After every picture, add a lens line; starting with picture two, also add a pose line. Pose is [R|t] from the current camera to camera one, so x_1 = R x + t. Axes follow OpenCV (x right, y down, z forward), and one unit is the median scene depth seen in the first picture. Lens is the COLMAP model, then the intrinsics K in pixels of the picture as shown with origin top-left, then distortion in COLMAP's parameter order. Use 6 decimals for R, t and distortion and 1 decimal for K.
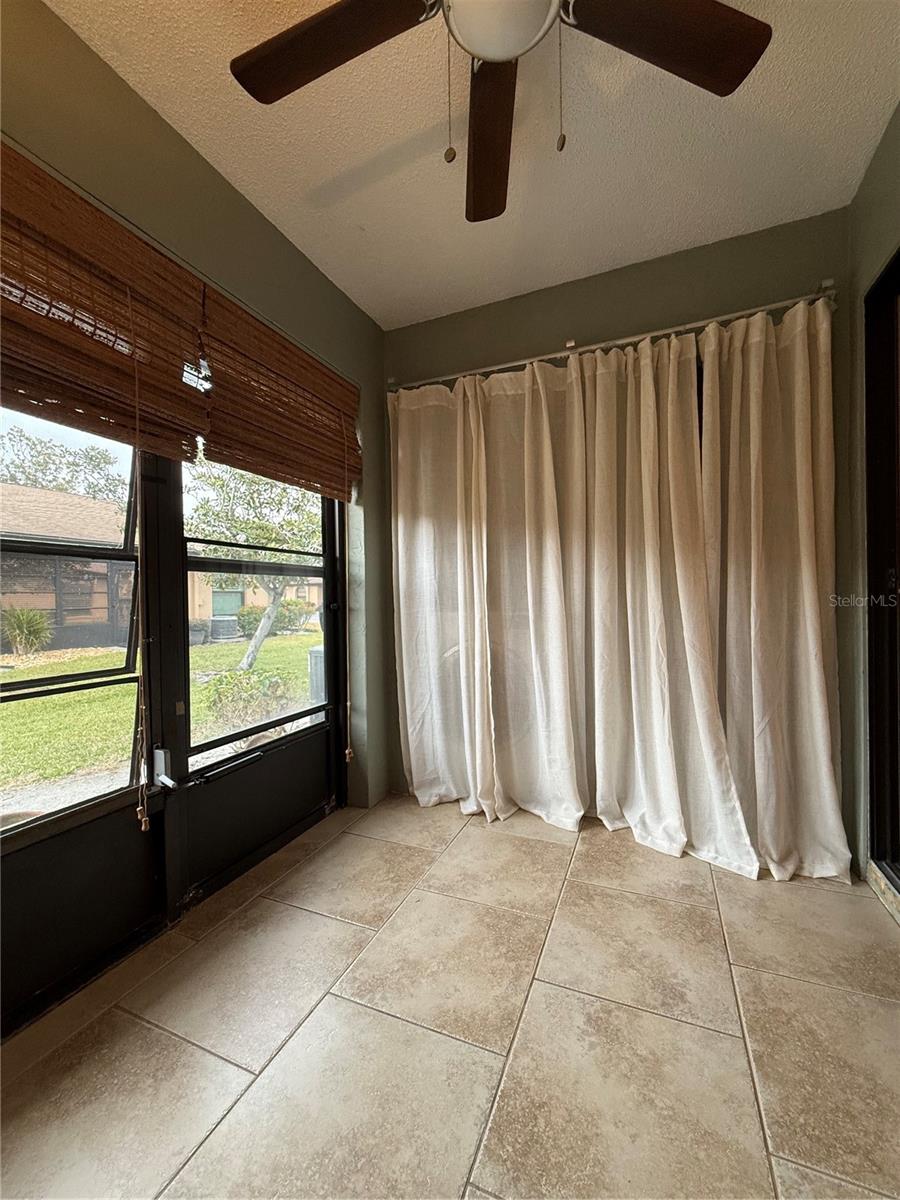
lens RADIAL K [[479.4, 0, 450.2], [0, 479.4, 601.9], [0, 0, 1]] dist [-0.000205, 0.000645]
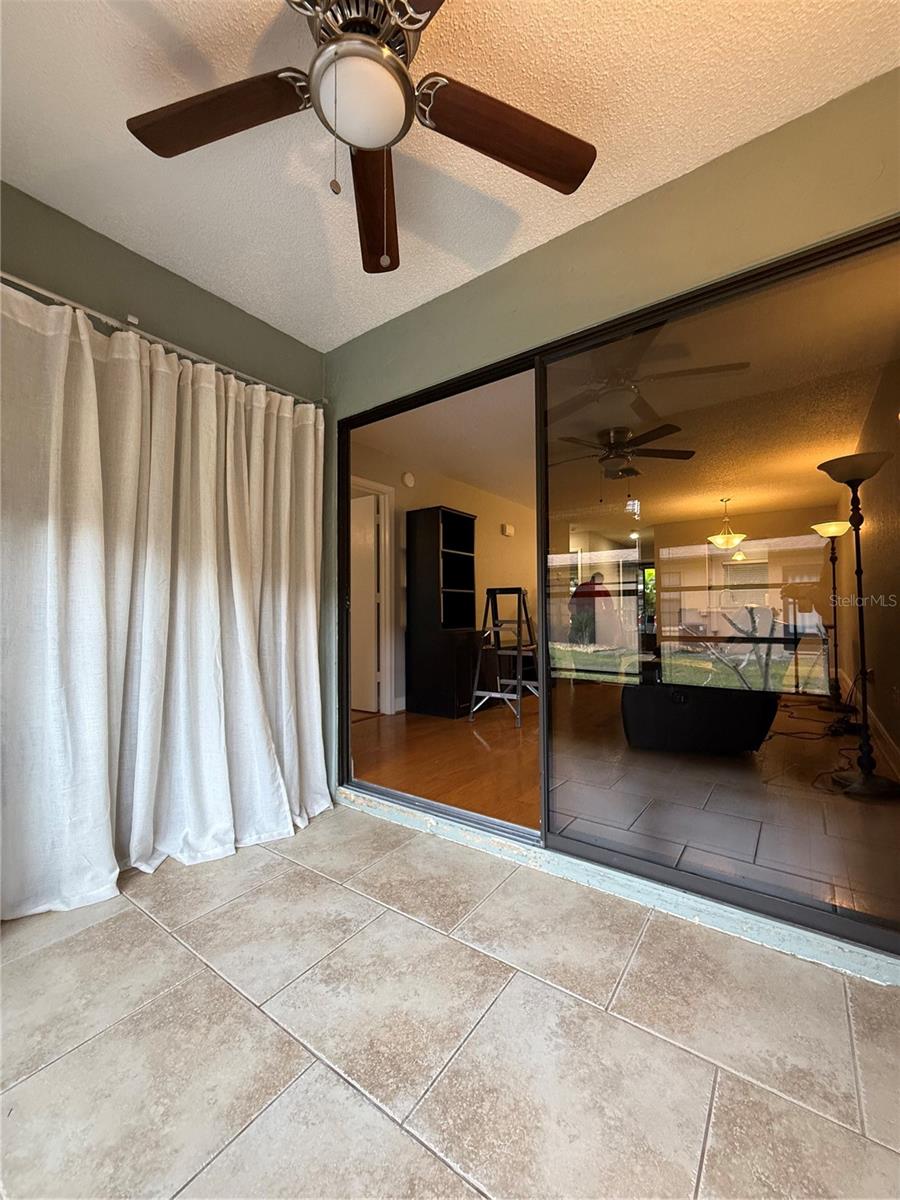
lens RADIAL K [[479.4, 0, 450.6], [0, 479.4, 599.6], [0, 0, 1]] dist [-0.000205, 0.000645]
pose [[0.218490, 0.039627, 0.975034, -0.540249], [0.009628, 0.999039, -0.042760, 0.013326], [-0.975792, 0.018731, 0.217898, 0.307681]]
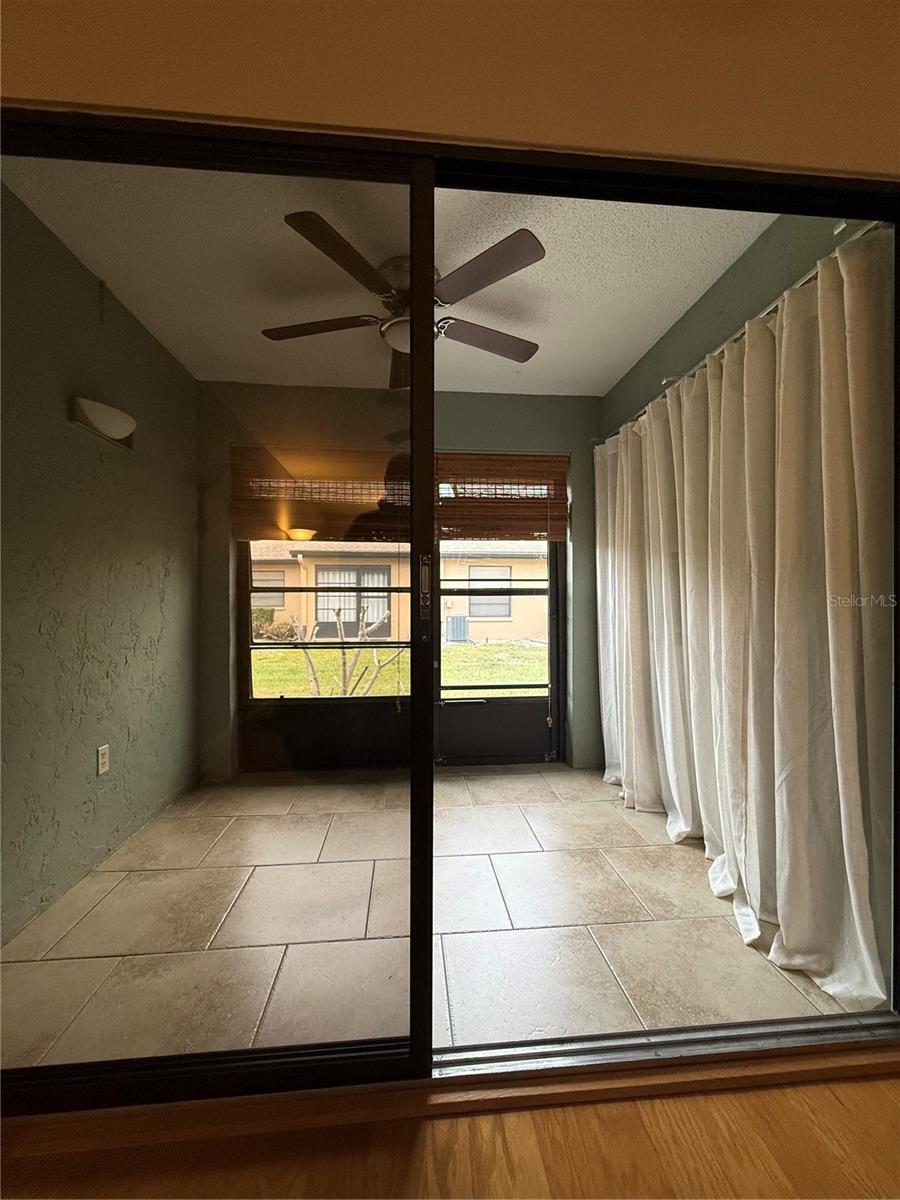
lens RADIAL K [[479.4, 0, 450.4], [0, 479.4, 599.7], [0, 0, 1]] dist [-0.000205, 0.000645]
pose [[0.479016, 0.013721, -0.877699, 1.156470], [-0.011098, 0.999893, 0.009574, -0.065796], [0.877736, 0.005155, 0.479117, 0.083814]]
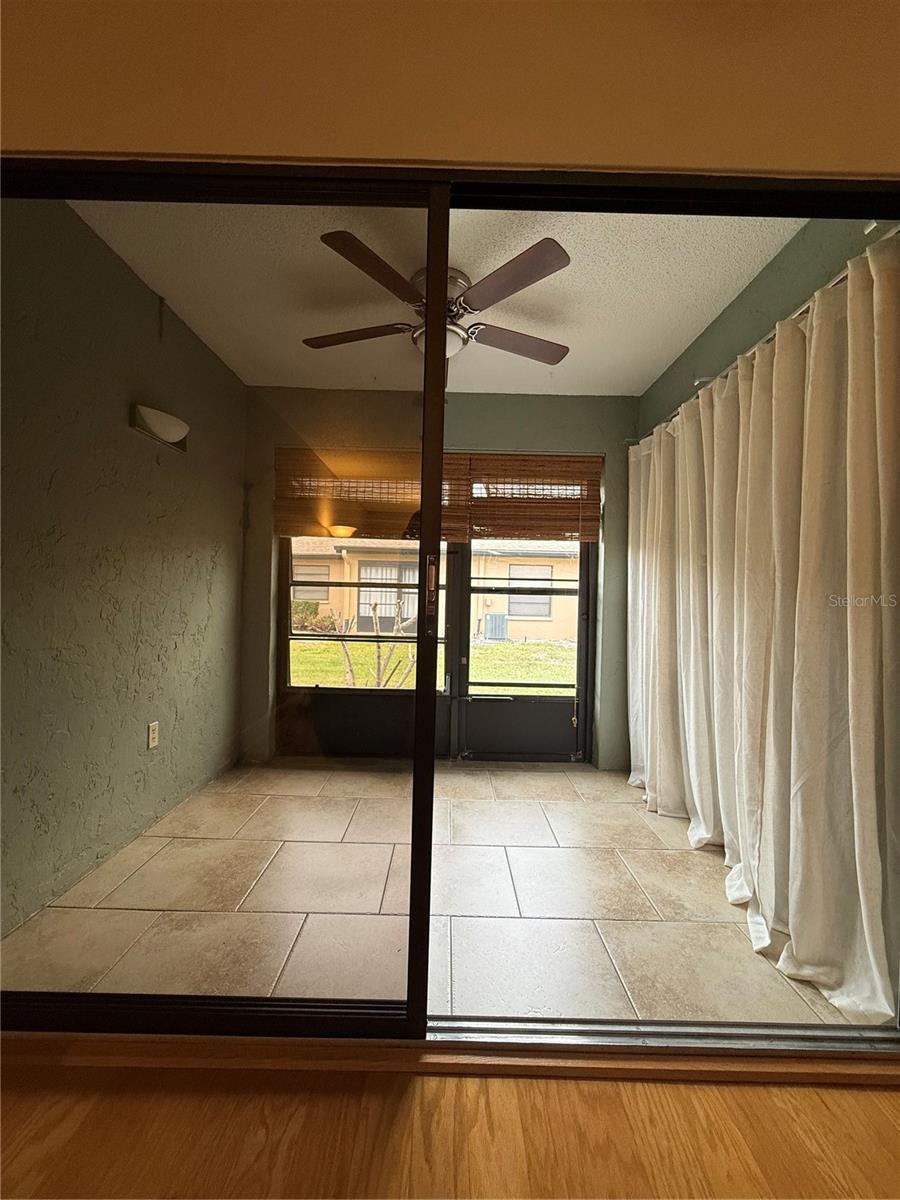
lens RADIAL K [[479.4, 0, 450.8], [0, 479.4, 600.0], [0, 0, 1]] dist [-0.000205, 0.000645]
pose [[0.399938, 0.030410, -0.916038, 1.214350], [-0.036059, 0.999198, 0.017427, -0.067319], [0.915833, 0.026061, 0.400713, 0.109429]]
